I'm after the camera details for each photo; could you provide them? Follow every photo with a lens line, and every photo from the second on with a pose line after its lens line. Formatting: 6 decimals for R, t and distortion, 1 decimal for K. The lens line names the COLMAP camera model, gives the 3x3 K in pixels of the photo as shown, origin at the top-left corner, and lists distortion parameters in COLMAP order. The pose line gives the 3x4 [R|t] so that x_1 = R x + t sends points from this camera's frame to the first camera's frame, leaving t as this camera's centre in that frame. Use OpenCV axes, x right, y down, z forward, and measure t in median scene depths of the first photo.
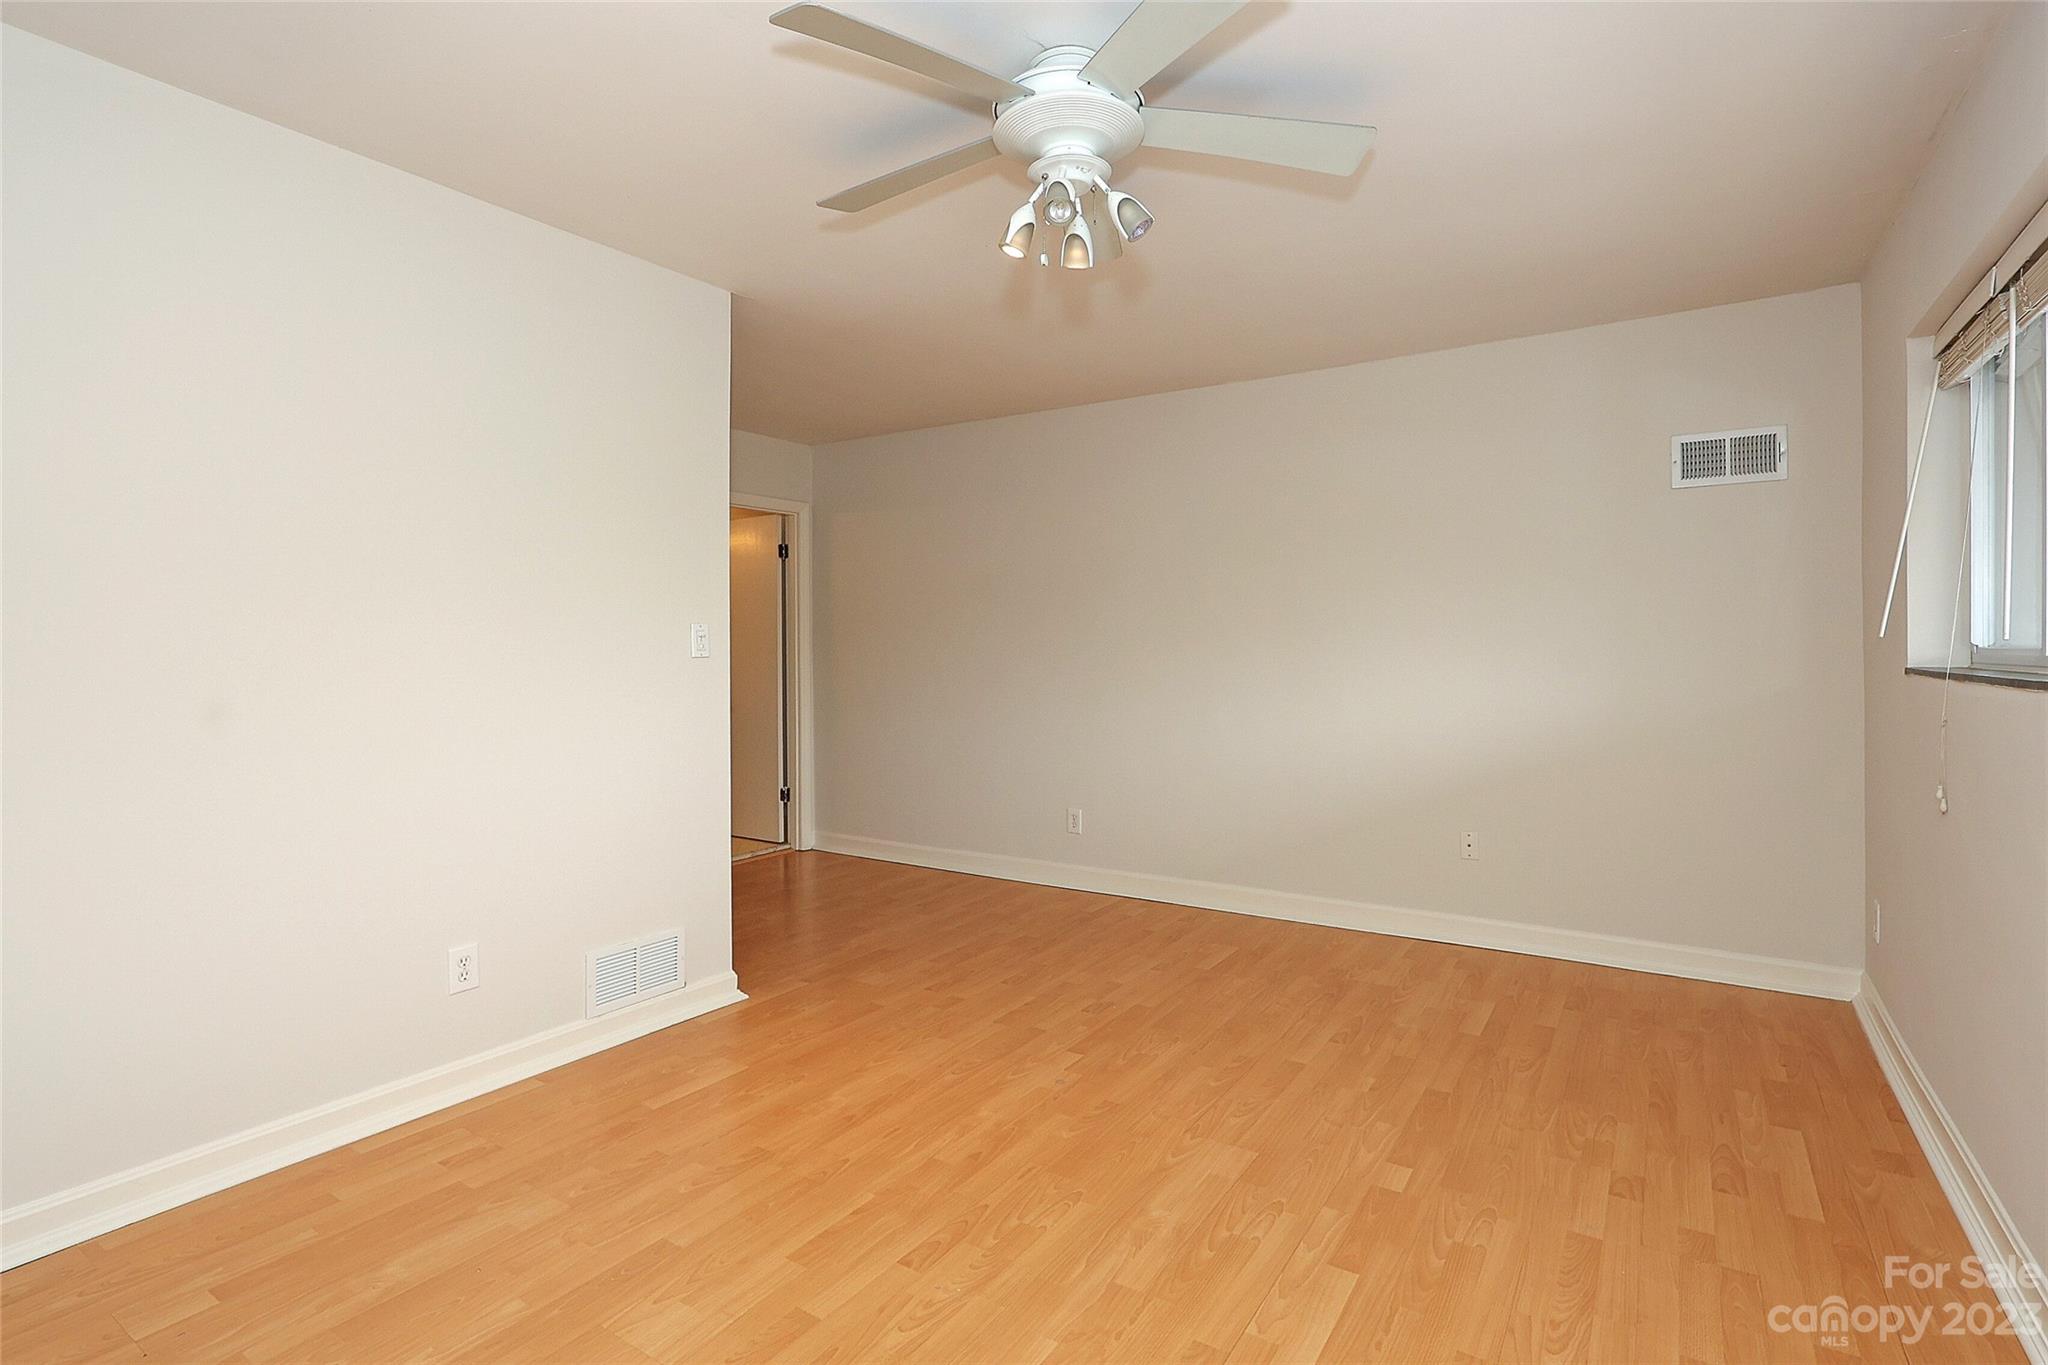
lens RADIAL K [[976.8, 0, 1031.7], [0, 976.8, 678.8], [0, 0, 1]] dist [-0.011186, 0.001491]
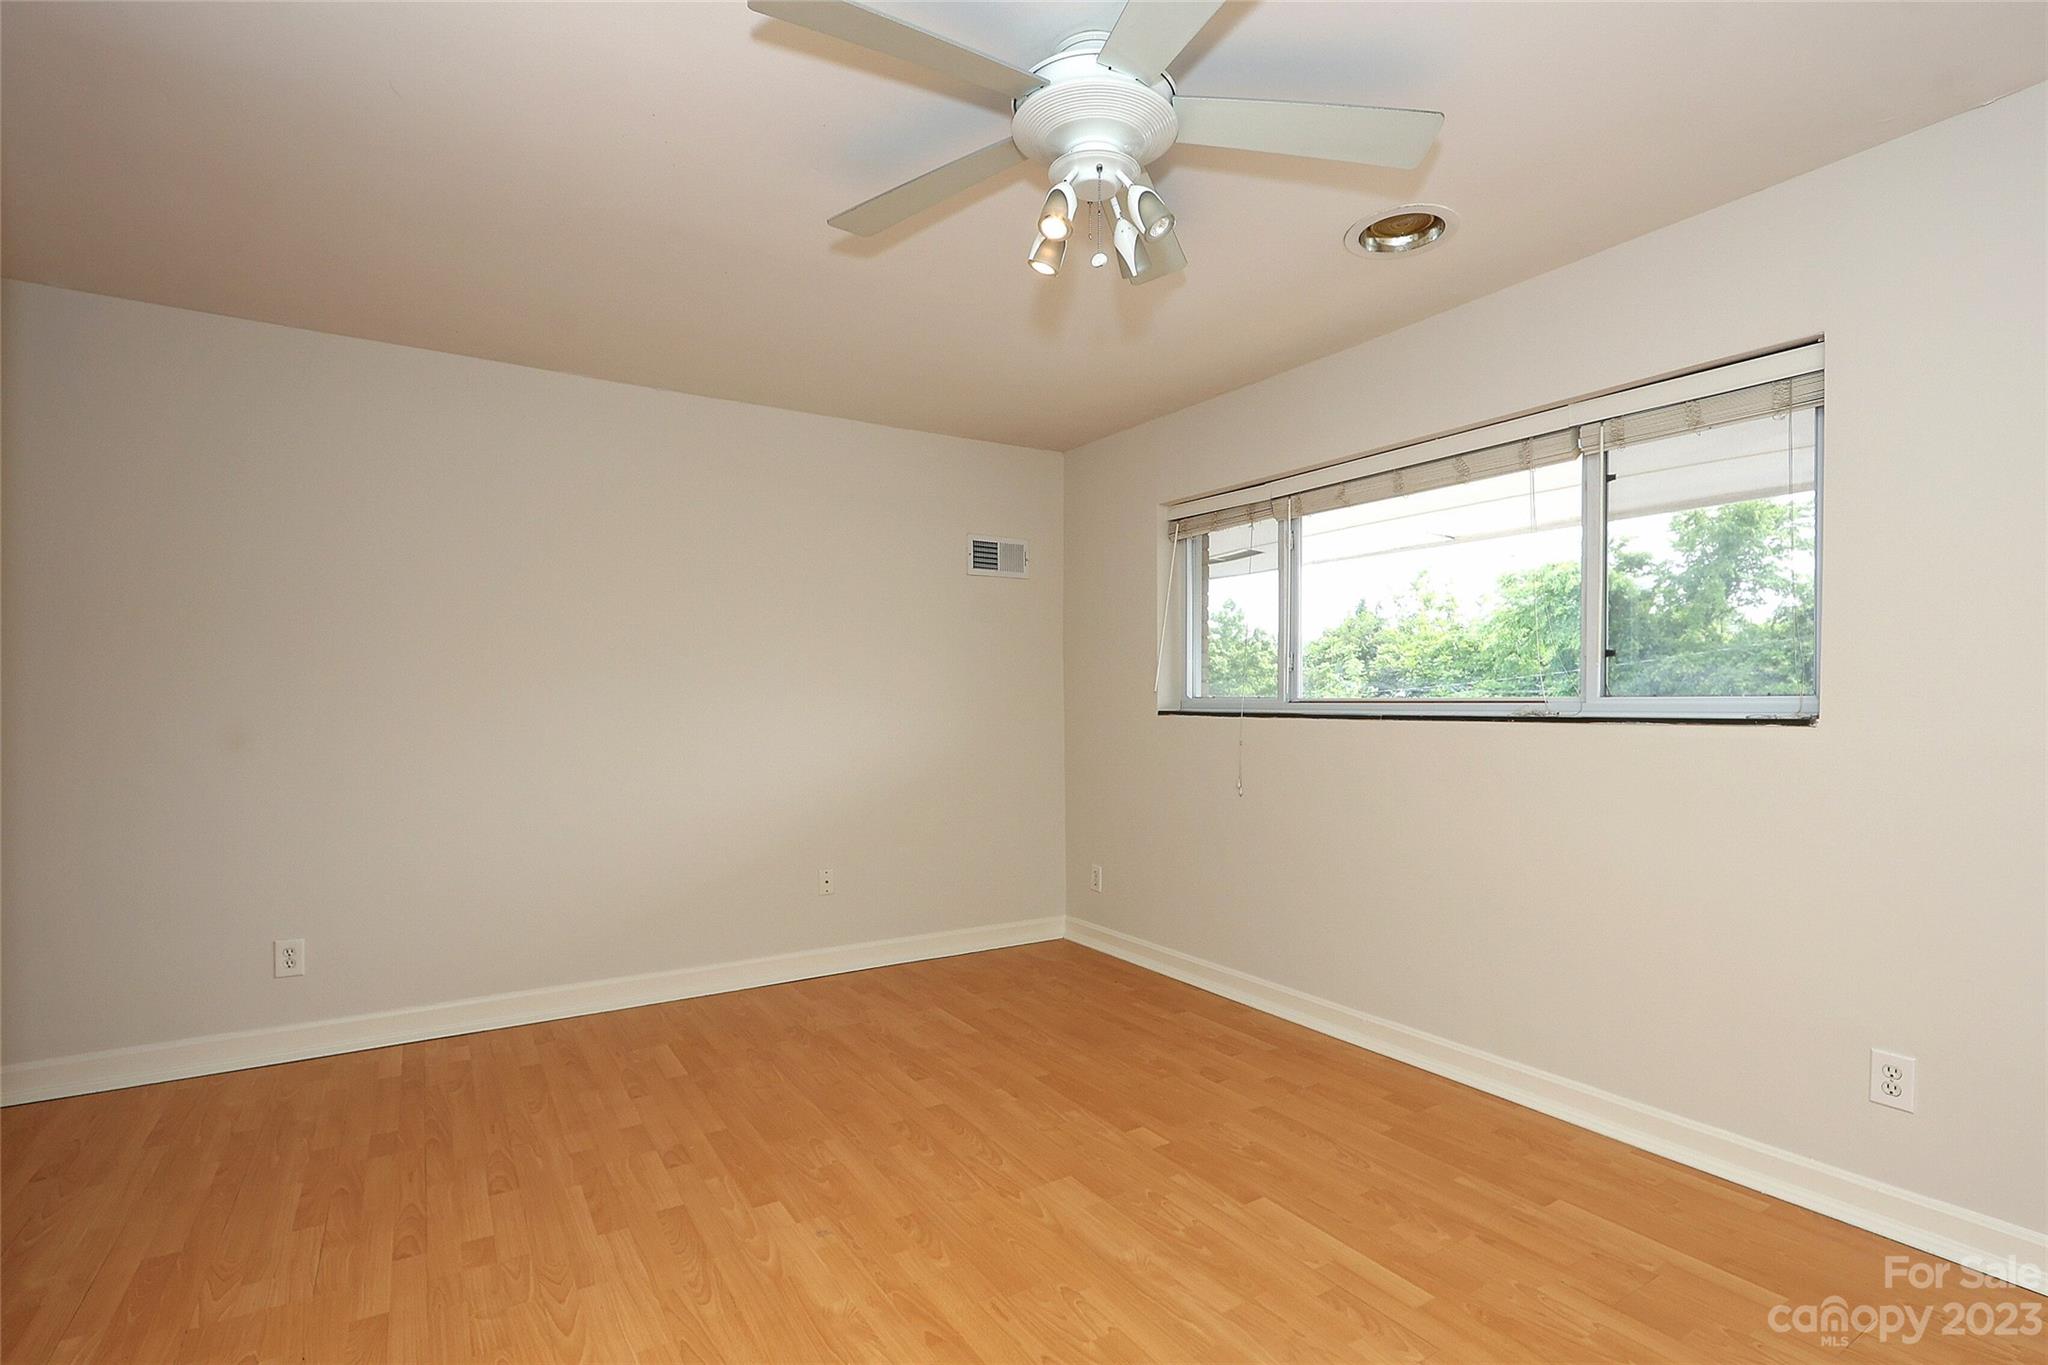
lens RADIAL K [[976.8, 0, 1031.5], [0, 976.8, 719.6], [0, 0, 1]] dist [-0.011186, 0.001491]
pose [[0.408239, -0.013263, 0.912779, -0.581155], [0.022179, 0.999743, 0.004607, -0.008195], [-0.912606, 0.018364, 0.408428, 0.472582]]
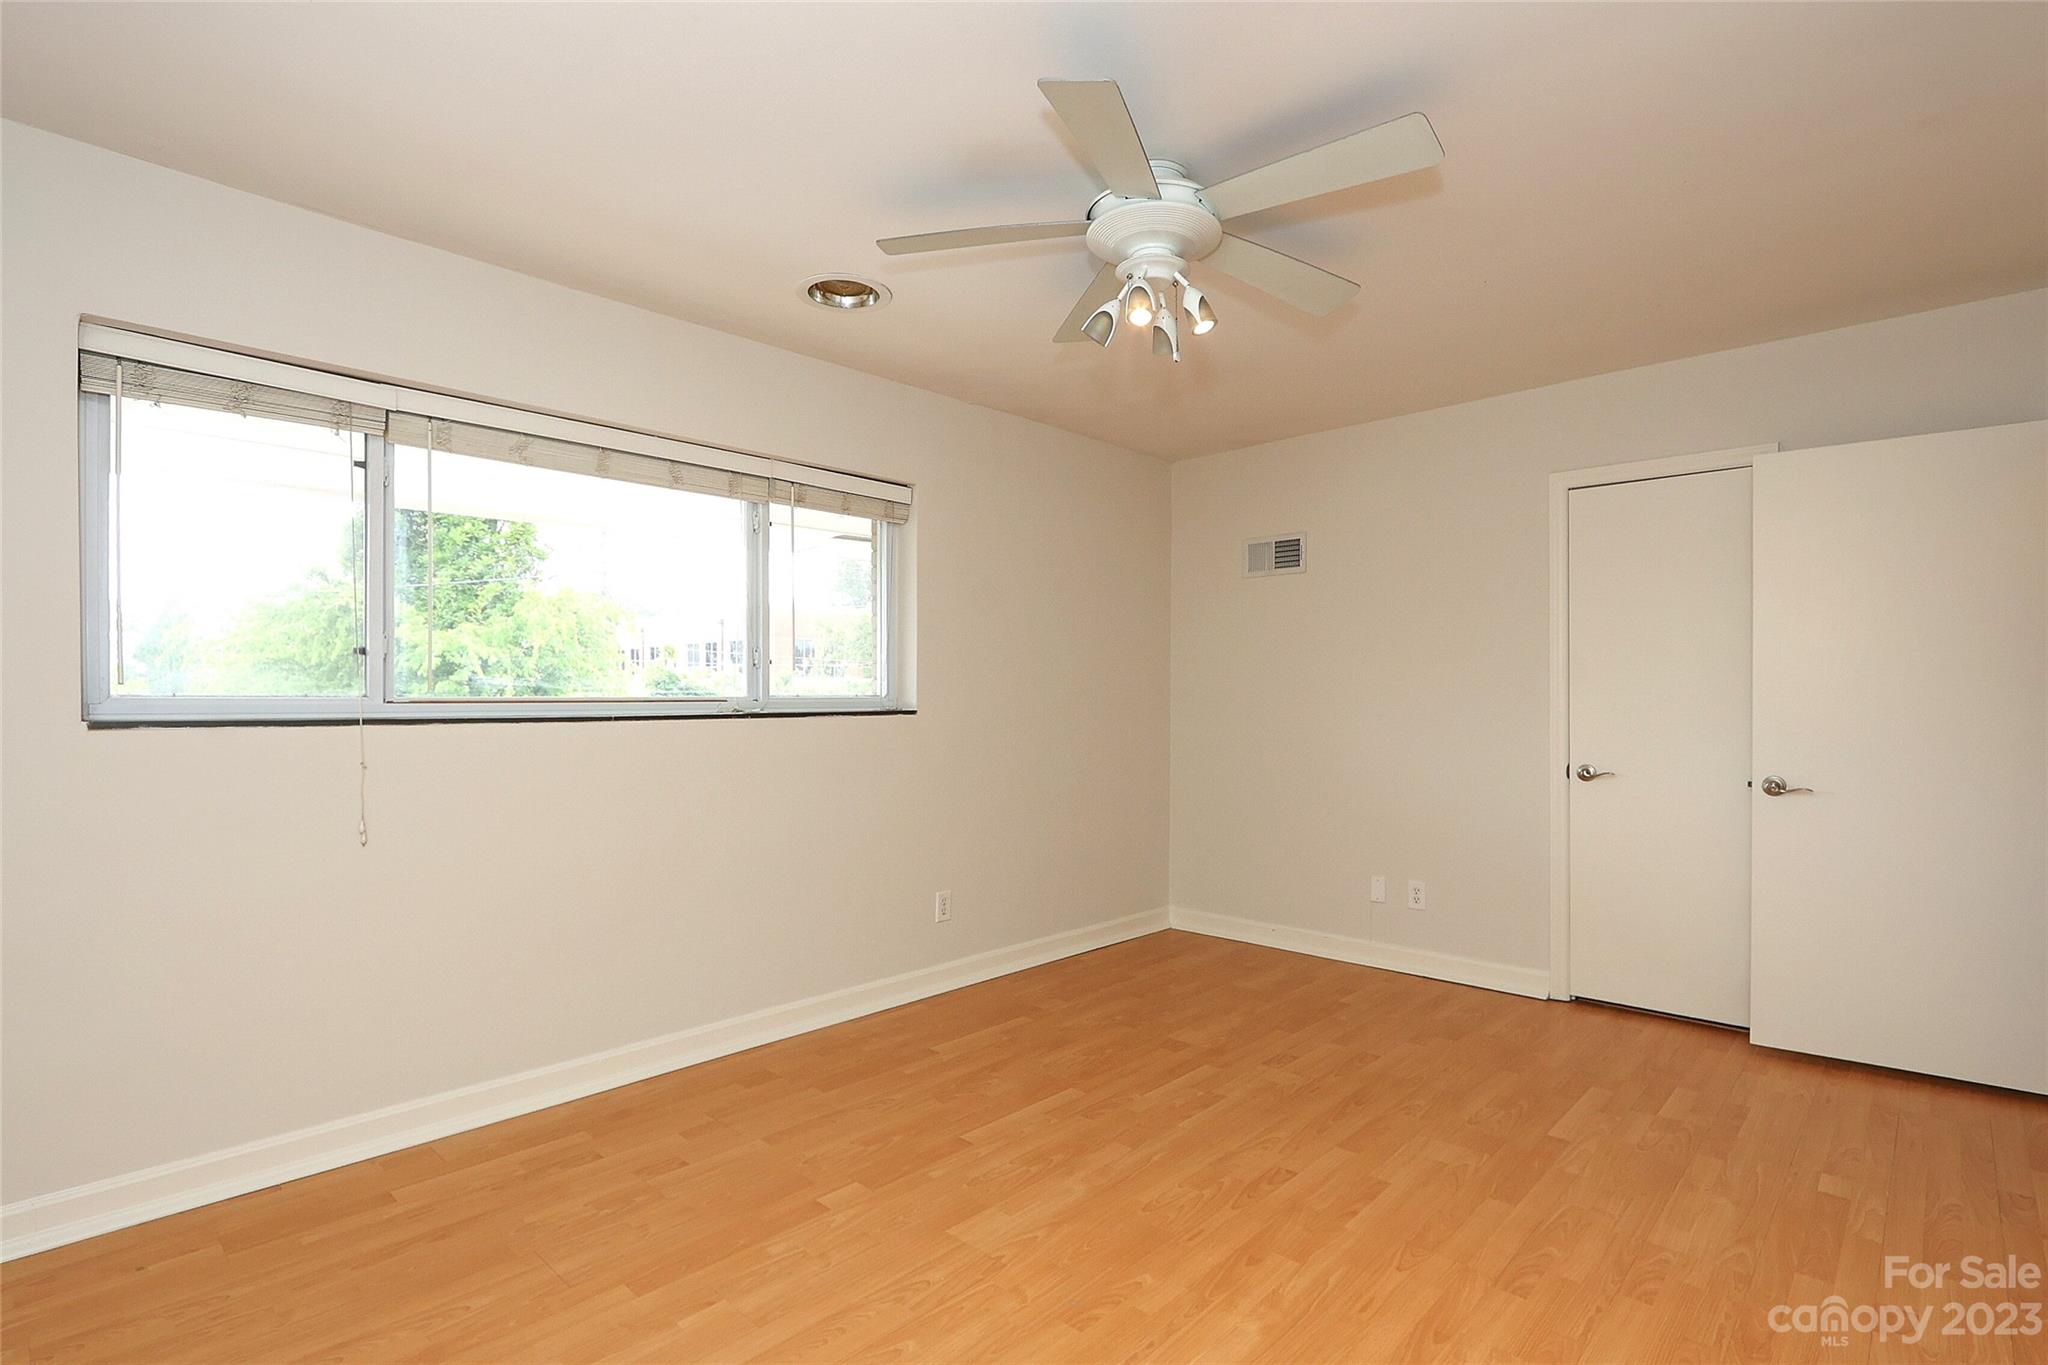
lens RADIAL K [[976.8, 0, 1060.8], [0, 976.8, 715.8], [0, 0, 1]] dist [-0.011186, 0.001491]
pose [[-0.989102, 0.003066, 0.147203, -0.013612], [0.009045, 0.999160, 0.039966, -0.035827], [-0.146957, 0.040862, -0.988299, 1.490805]]
